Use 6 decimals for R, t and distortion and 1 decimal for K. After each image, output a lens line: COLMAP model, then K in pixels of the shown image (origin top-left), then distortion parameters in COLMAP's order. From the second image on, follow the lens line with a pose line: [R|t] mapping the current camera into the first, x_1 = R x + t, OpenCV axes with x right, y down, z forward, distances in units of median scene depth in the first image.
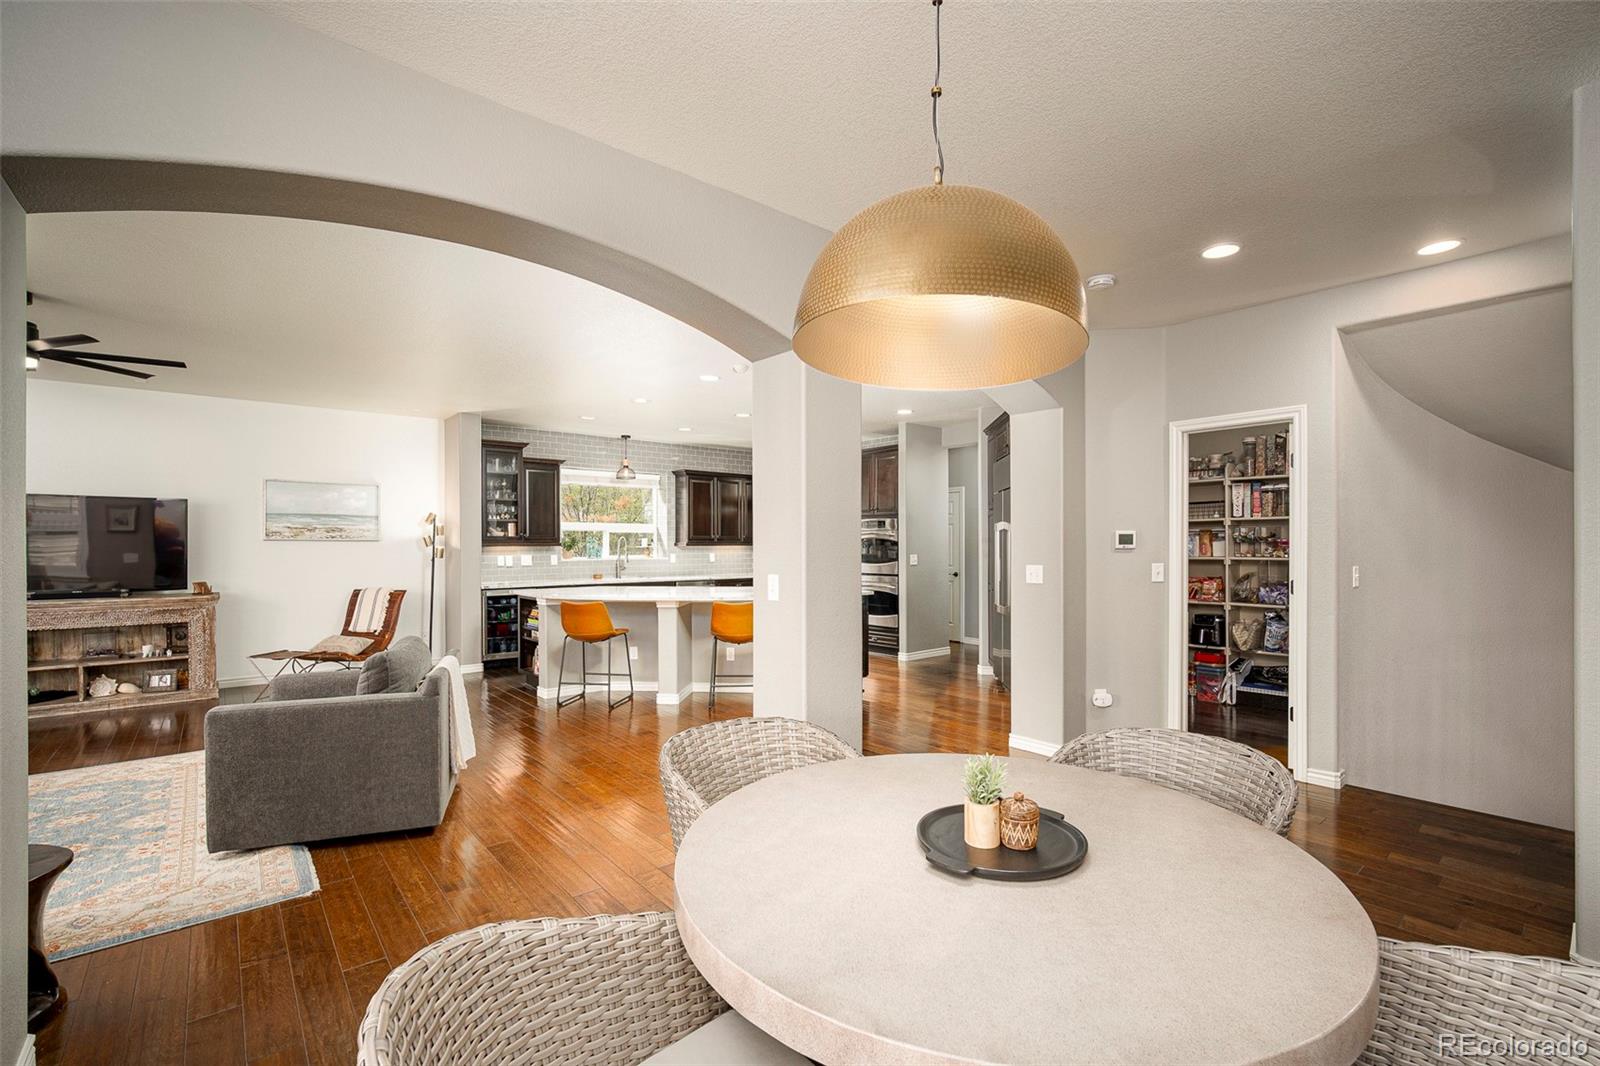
lens RADIAL K [[702.8, 0, 802.7], [0, 702.8, 541.0], [0, 0, 1]] dist [-0.002546, -0.000260]
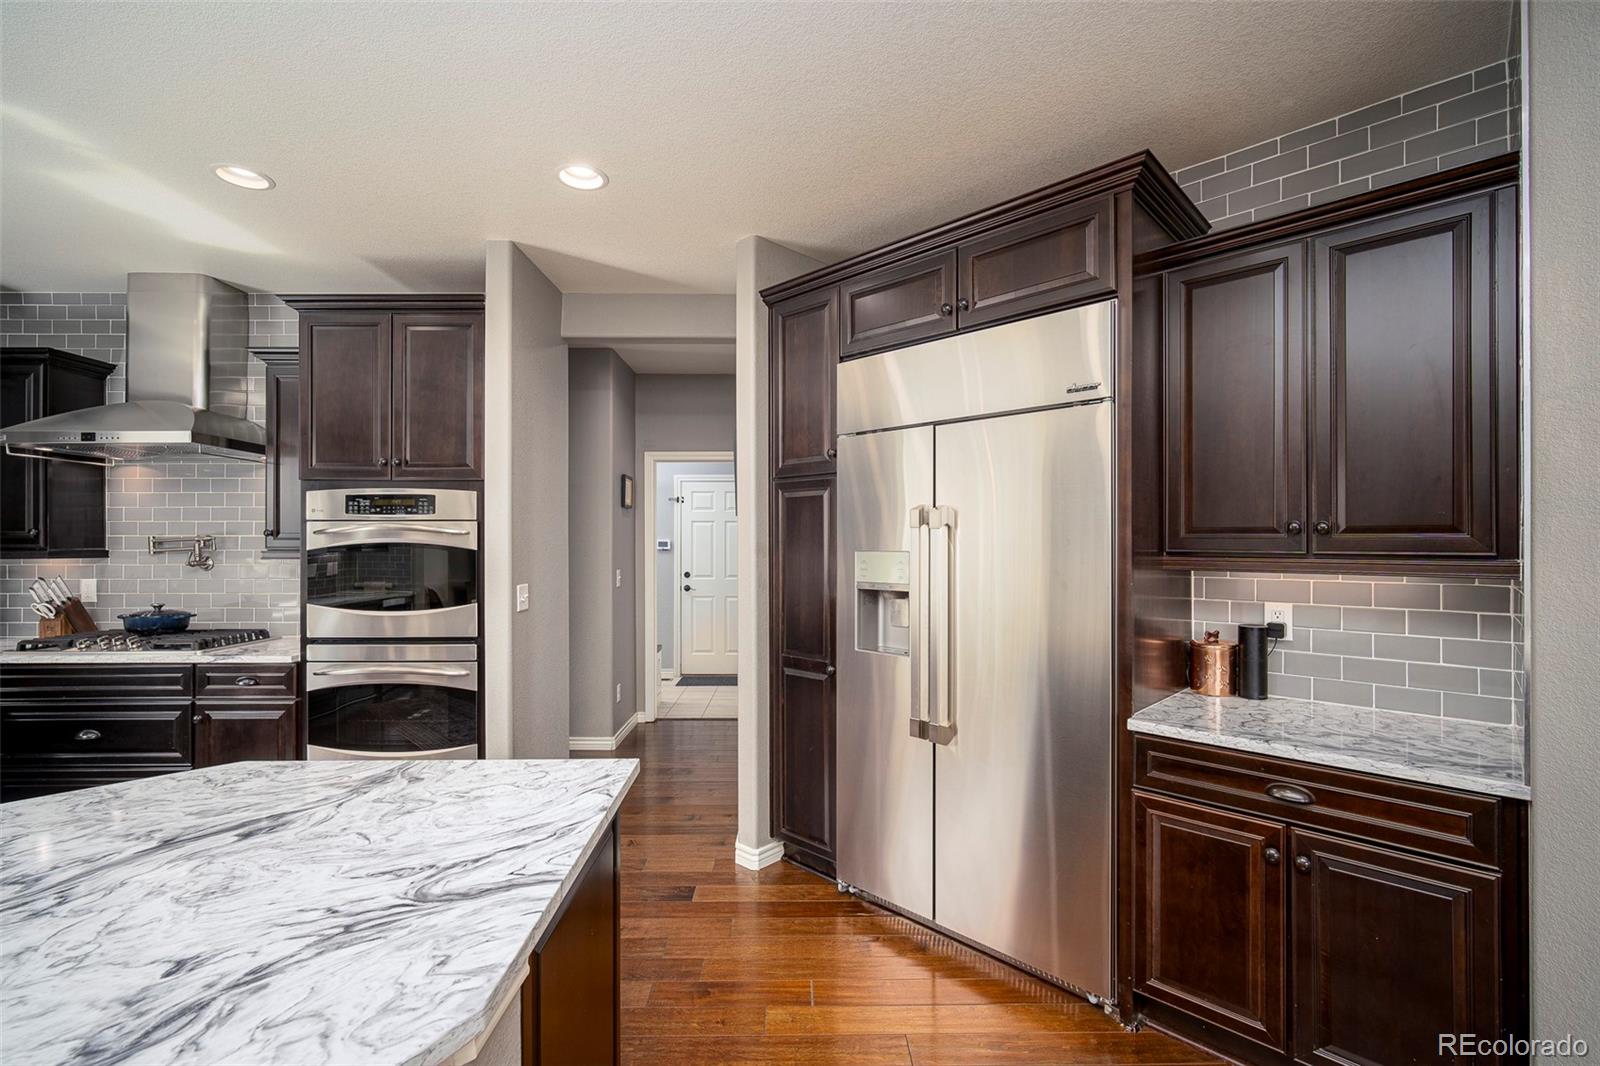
lens RADIAL K [[702.8, 0, 802.7], [0, 702.8, 541.0], [0, 0, 1]] dist [-0.002546, -0.000260]
pose [[0.638610, 0.004761, 0.769516, -0.044525], [-0.005932, 0.999982, -0.001264, -0.005579], [-0.769508, -0.003758, 0.638627, 0.621787]]
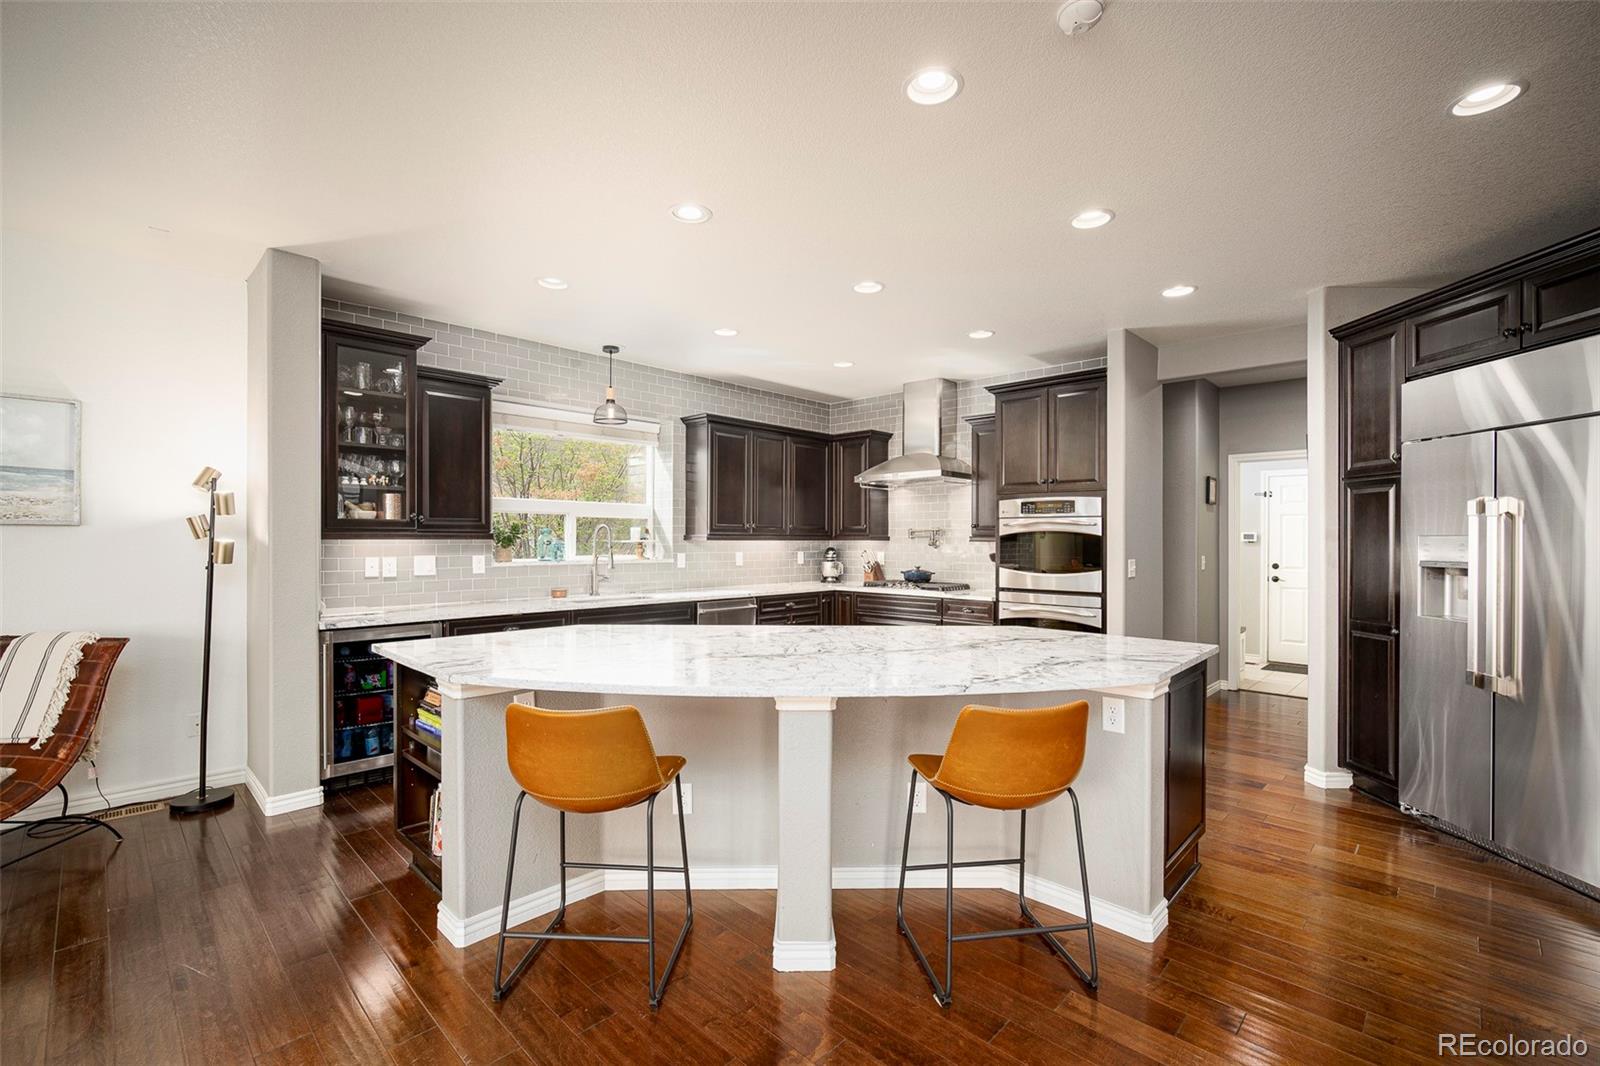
lens RADIAL K [[697.2, 0, 811.6], [0, 697.2, 537.2], [0, 0, 1]] dist [-0.002879, -0.000386]
pose [[0.993590, 0.008954, 0.112684, -0.166487], [-0.009478, 0.999947, 0.004113, 0.001050], [-0.112642, -0.005155, 0.993622, 0.456305]]
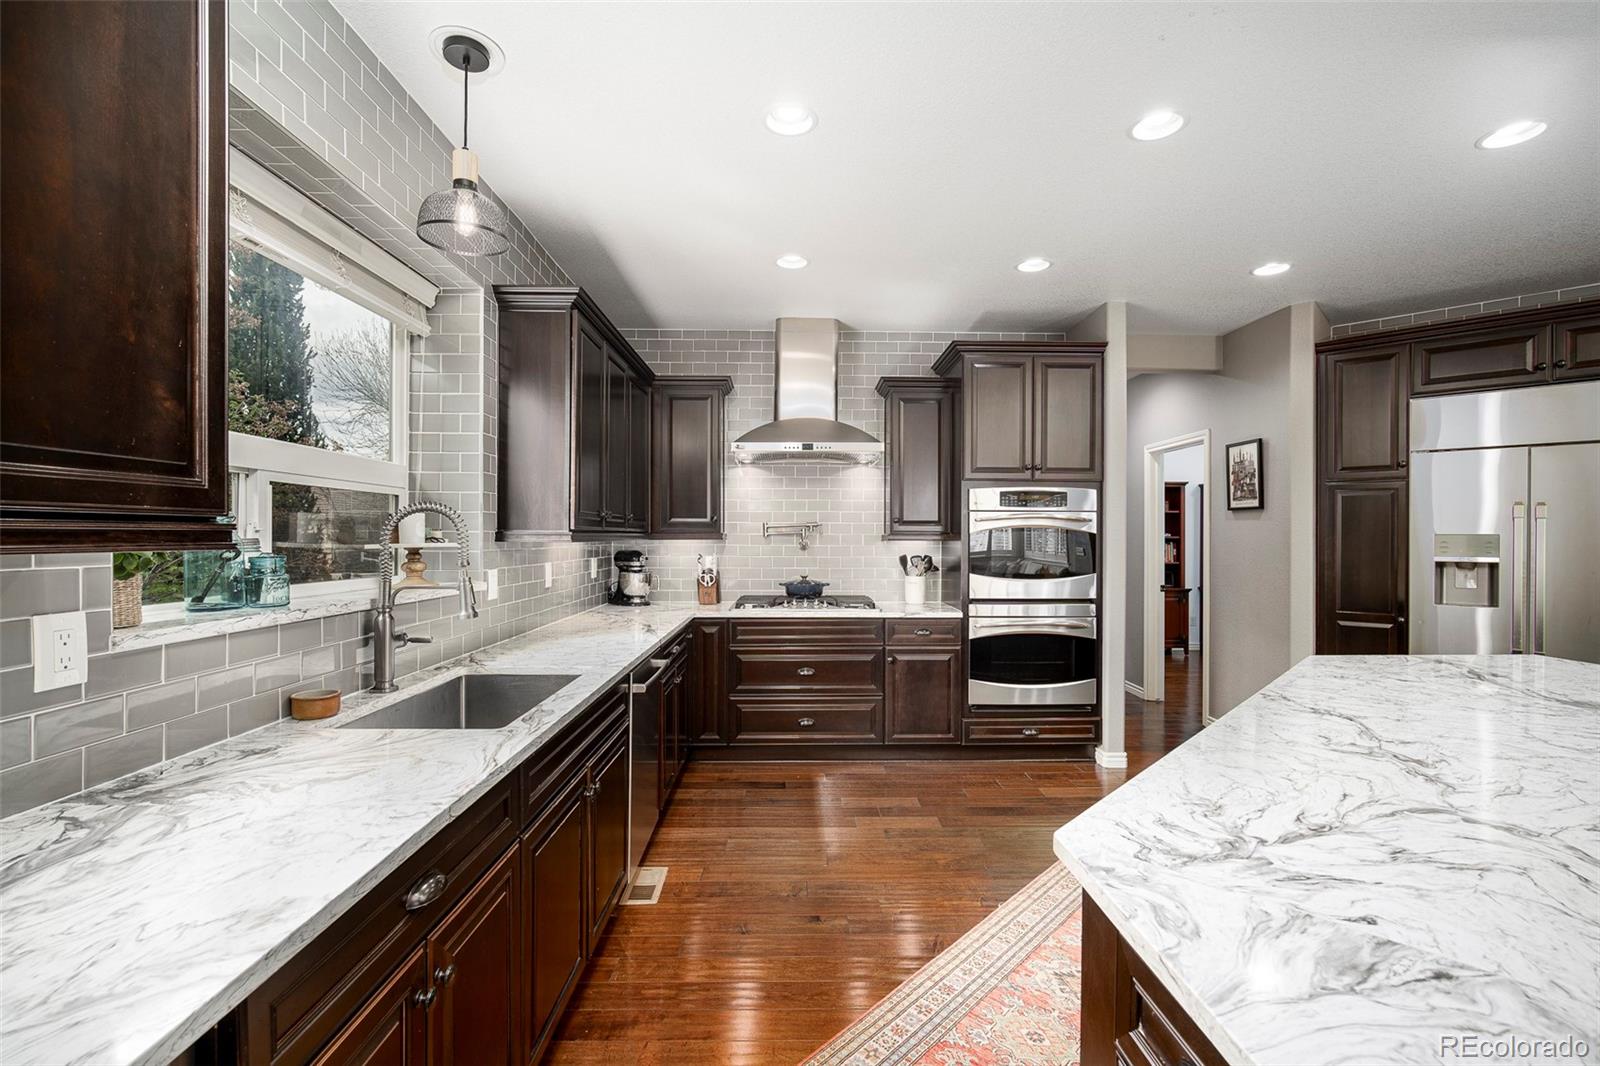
lens RADIAL K [[684.6, 0, 798.4], [0, 684.6, 538.2], [0, 0, 1]] dist [-0.025735, -0.000241]
pose [[0.635326, 0.004055, 0.772233, -0.380233], [-0.010438, 0.999940, 0.003336, 0.003787], [-0.772173, -0.010181, 0.635330, 0.853644]]
